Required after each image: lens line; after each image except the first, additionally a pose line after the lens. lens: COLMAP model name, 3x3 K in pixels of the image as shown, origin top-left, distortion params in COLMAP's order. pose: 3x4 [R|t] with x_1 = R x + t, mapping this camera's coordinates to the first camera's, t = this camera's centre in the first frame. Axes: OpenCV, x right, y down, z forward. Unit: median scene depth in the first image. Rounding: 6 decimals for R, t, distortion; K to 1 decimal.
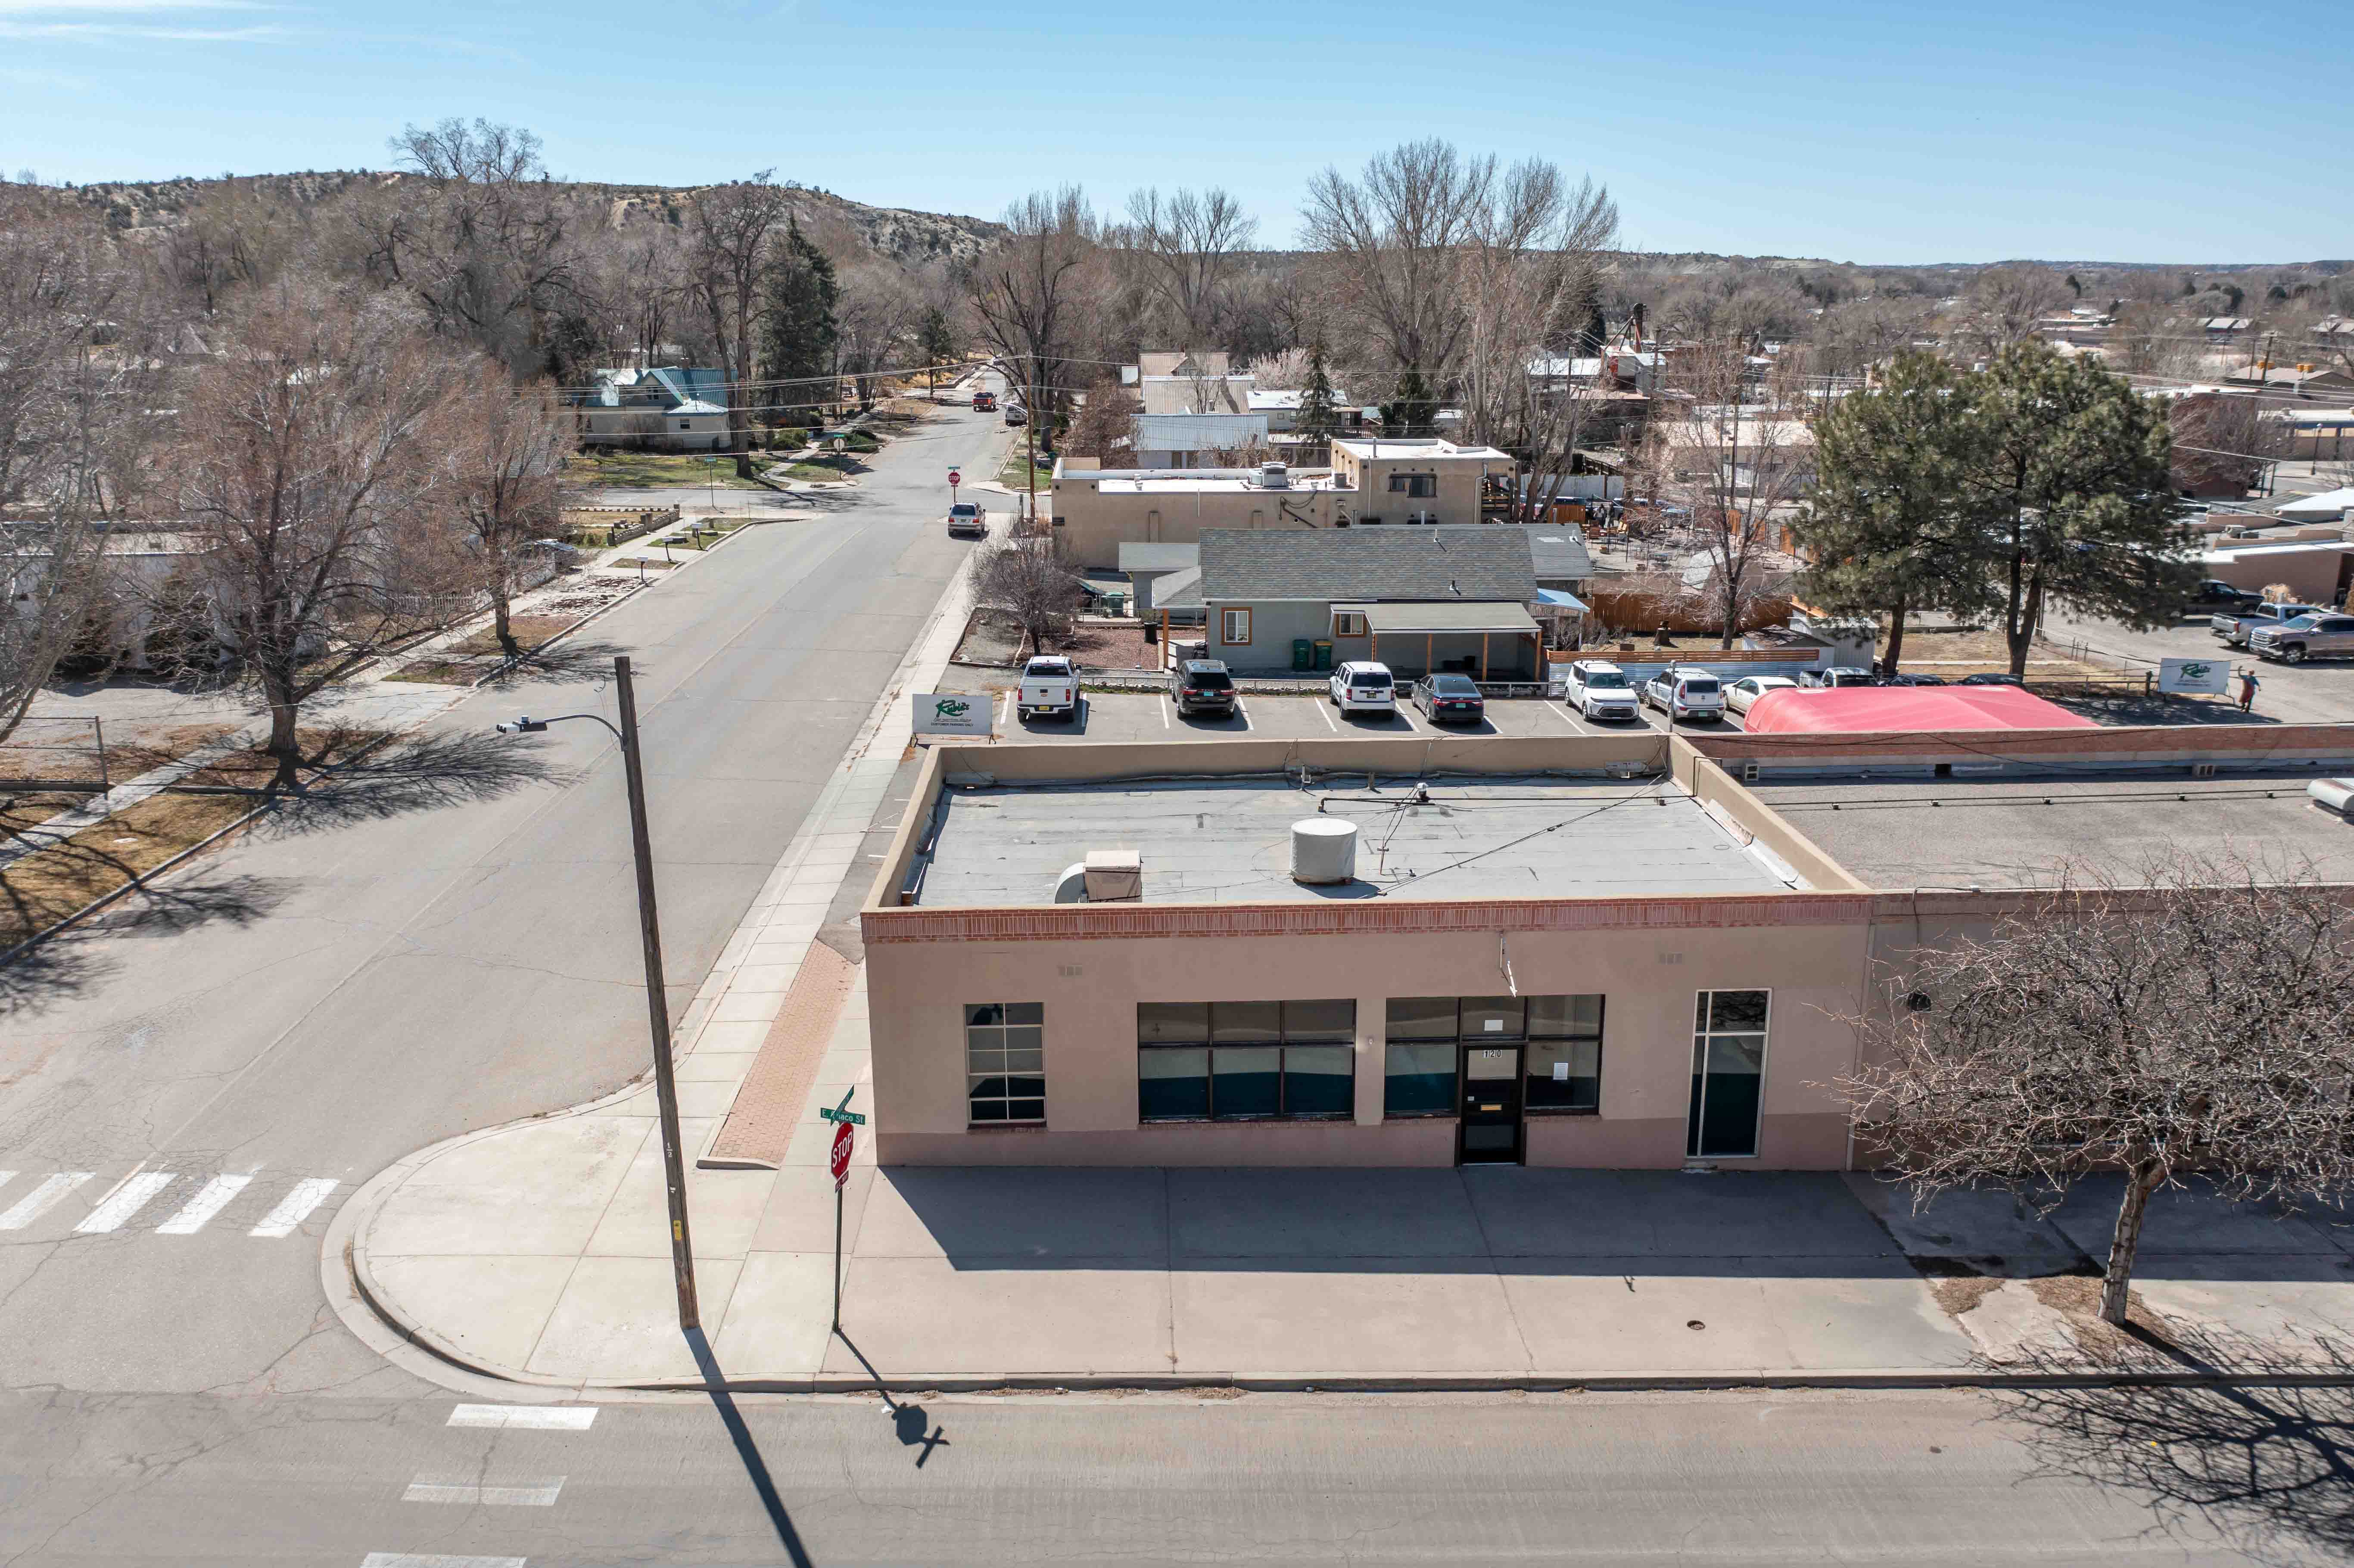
lens RADIAL K [[1851.3, 0, 1177.0], [0, 1851.3, 784.0], [0, 0, 1]] dist [-0.003316, -0.008011]
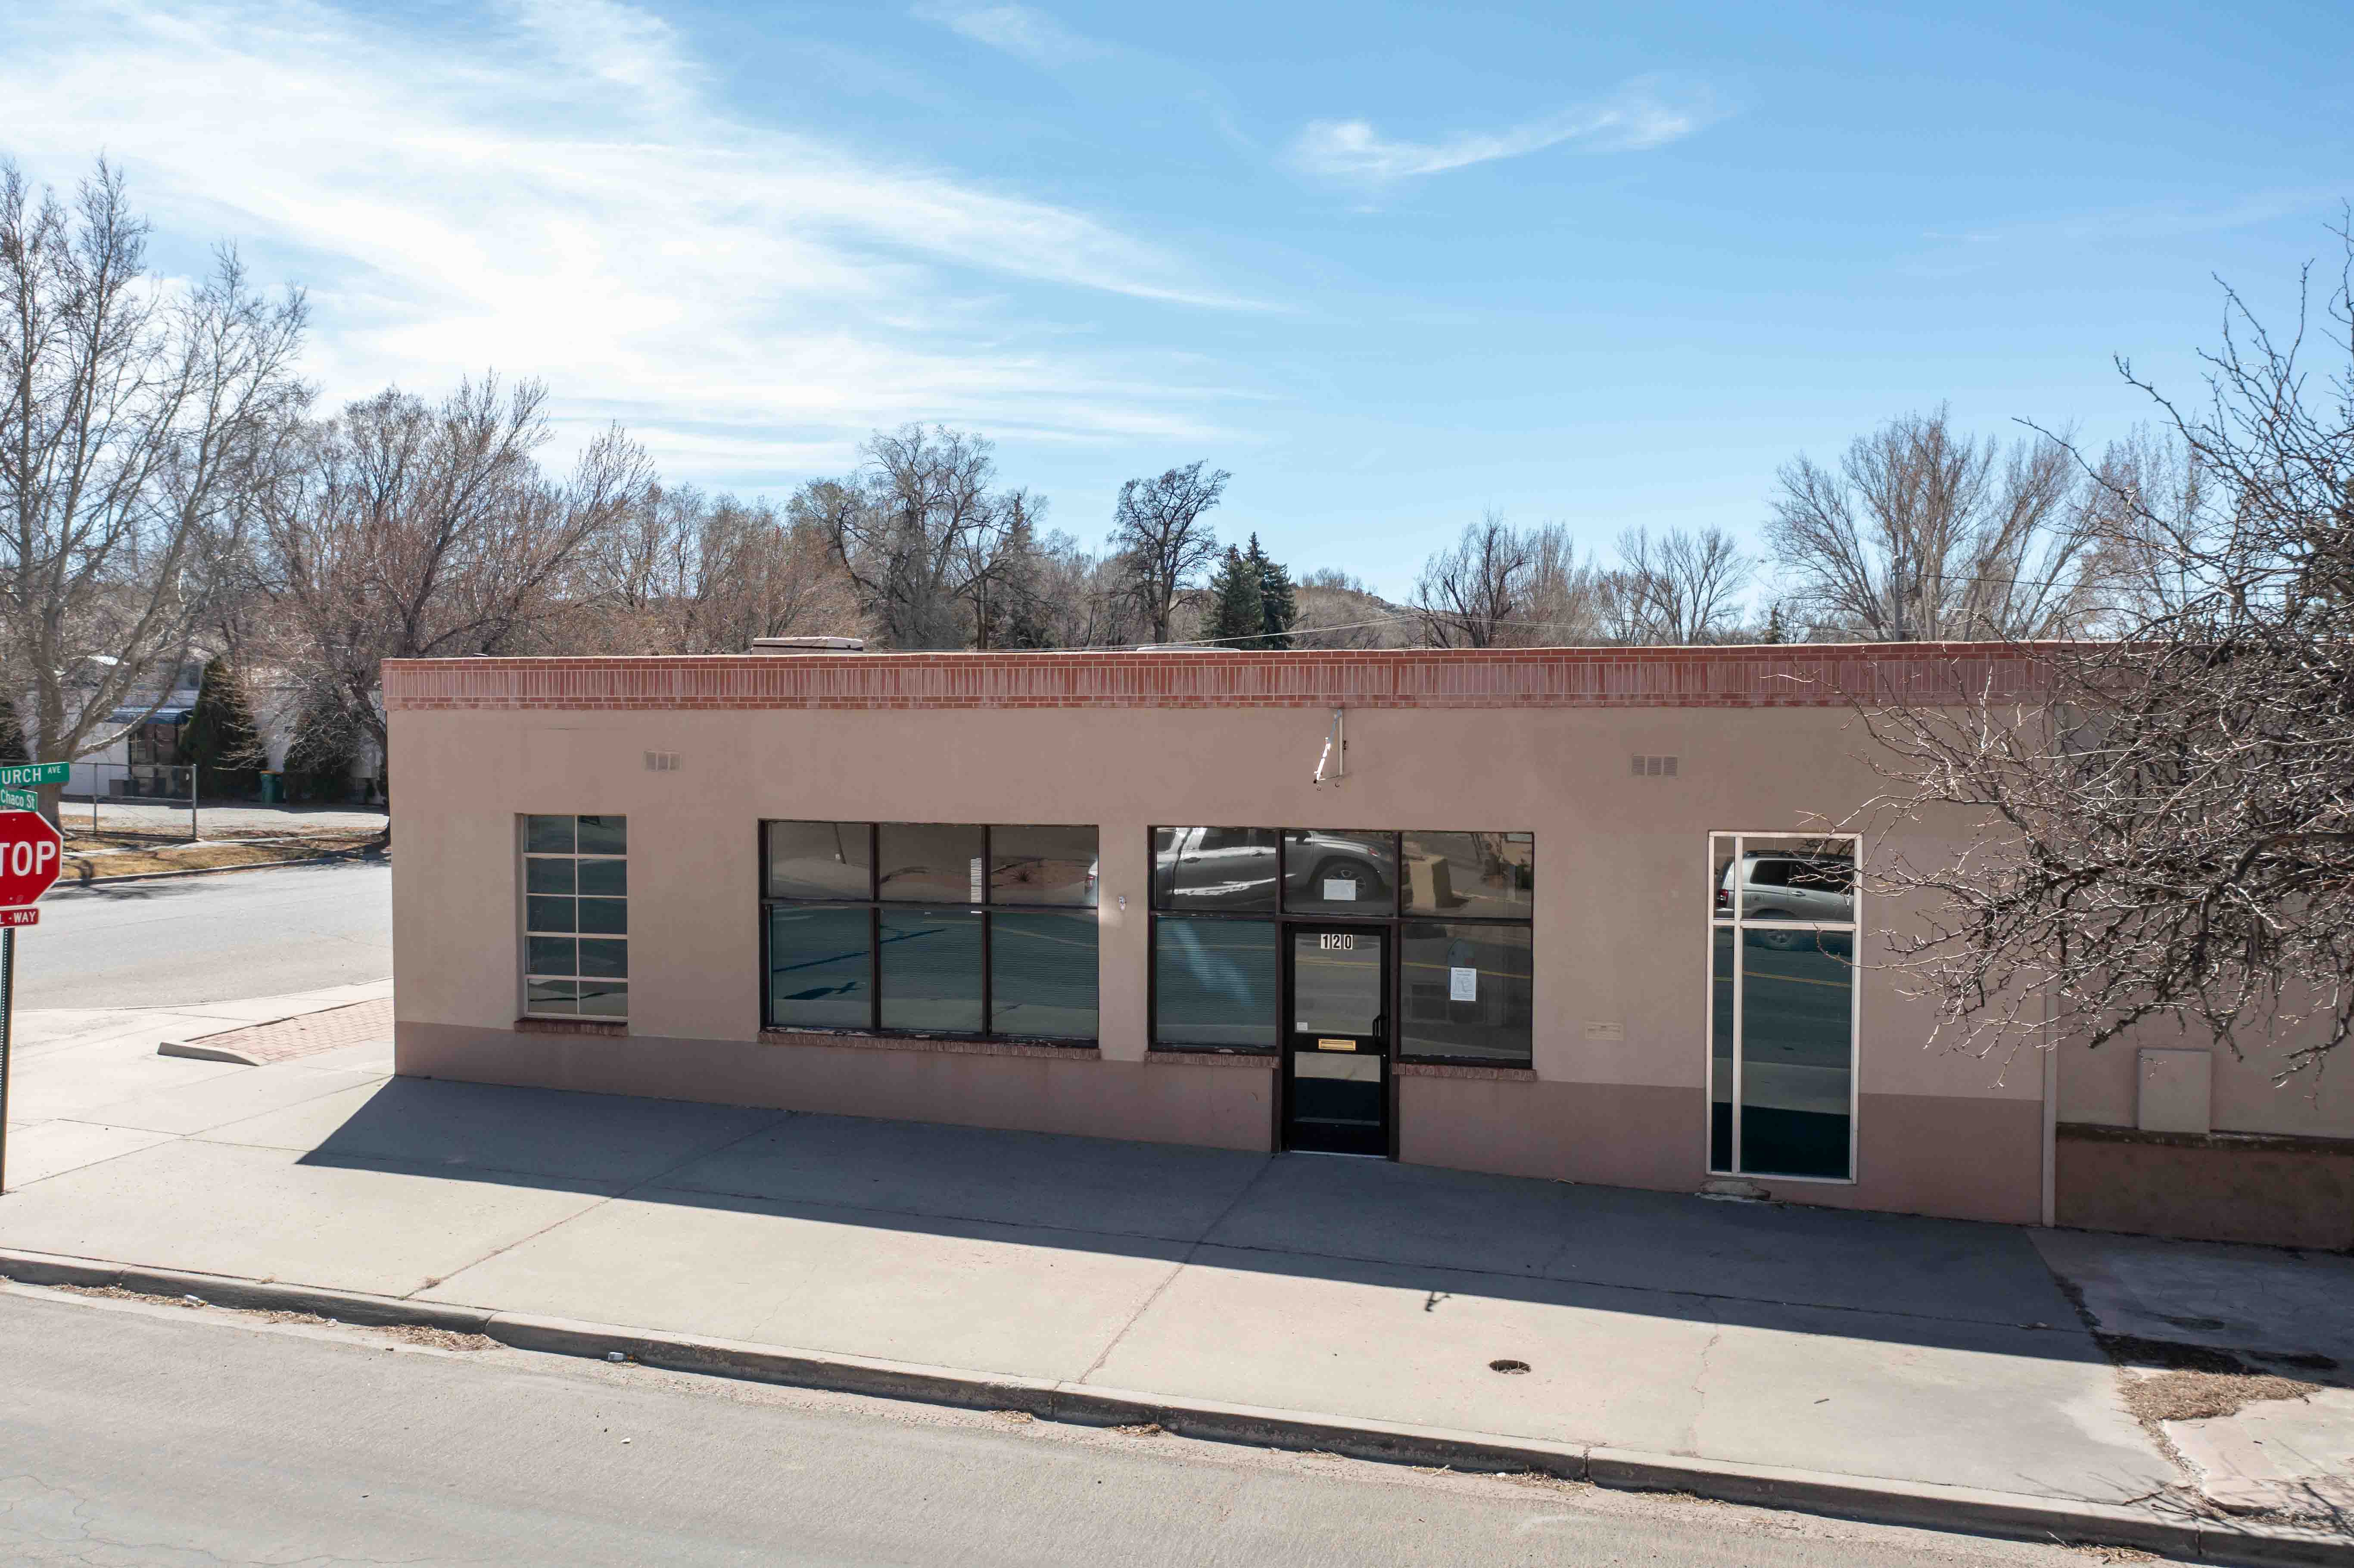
lens RADIAL K [[1851.3, 0, 1177.0], [0, 1851.3, 784.0], [0, 0, 1]] dist [-0.003316, -0.008011]
pose [[0.956250, 0.017511, -0.292026, 0.284851], [-0.081569, 0.974580, -0.208662, 0.218241], [0.280949, 0.223353, 0.933371, 0.447330]]
